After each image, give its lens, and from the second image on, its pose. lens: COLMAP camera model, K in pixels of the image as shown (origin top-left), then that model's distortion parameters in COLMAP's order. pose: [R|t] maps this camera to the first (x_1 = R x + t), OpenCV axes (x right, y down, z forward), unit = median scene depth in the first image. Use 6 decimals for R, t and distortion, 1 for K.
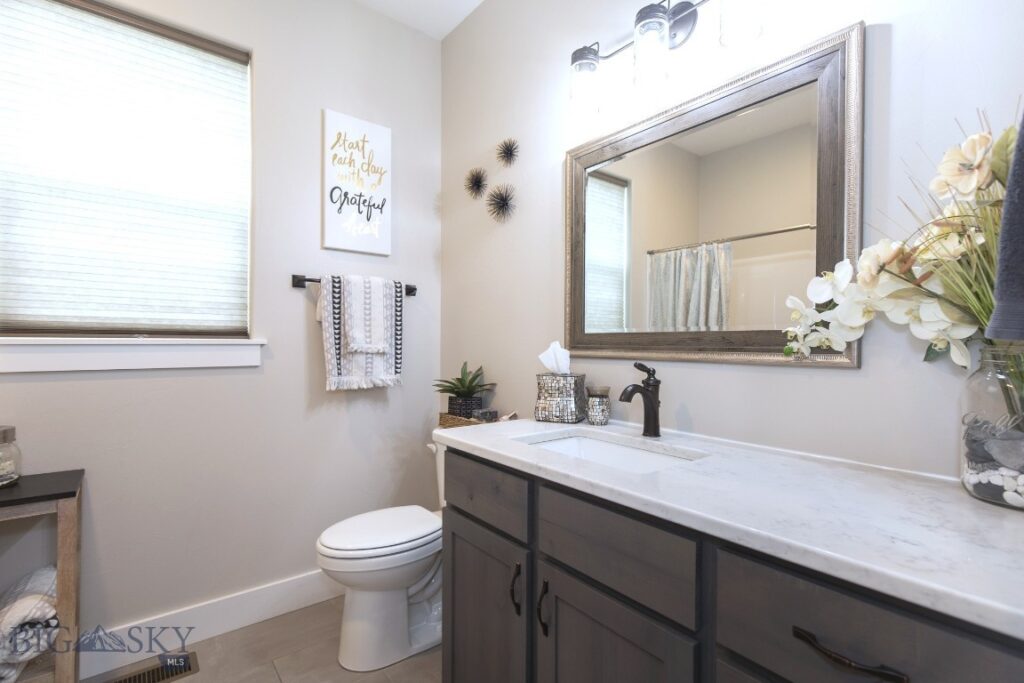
lens RADIAL K [[470.1, 0, 512.1], [0, 470.1, 351.4], [0, 0, 1]] dist [0.009569, -0.001320]
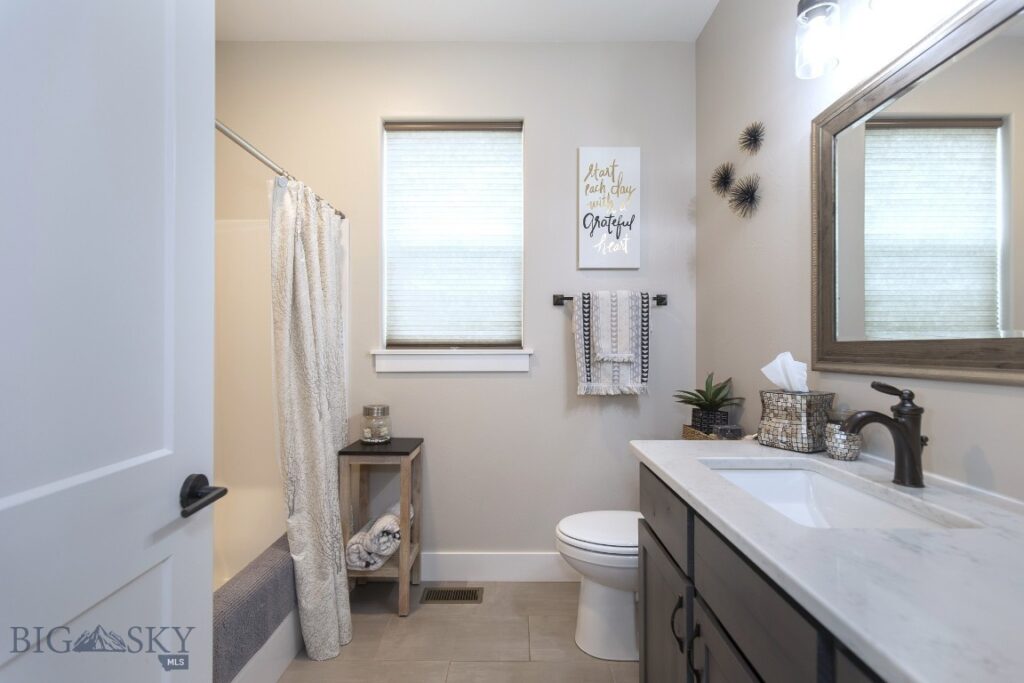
lens RADIAL K [[470.1, 0, 556.1], [0, 470.1, 349.6], [0, 0, 1]] dist [0.009569, -0.001320]
pose [[0.782654, -0.001582, -0.622455, 0.282439], [-0.007779, 0.999894, -0.012322, -0.011443], [0.622409, 0.014486, 0.782558, 0.086166]]
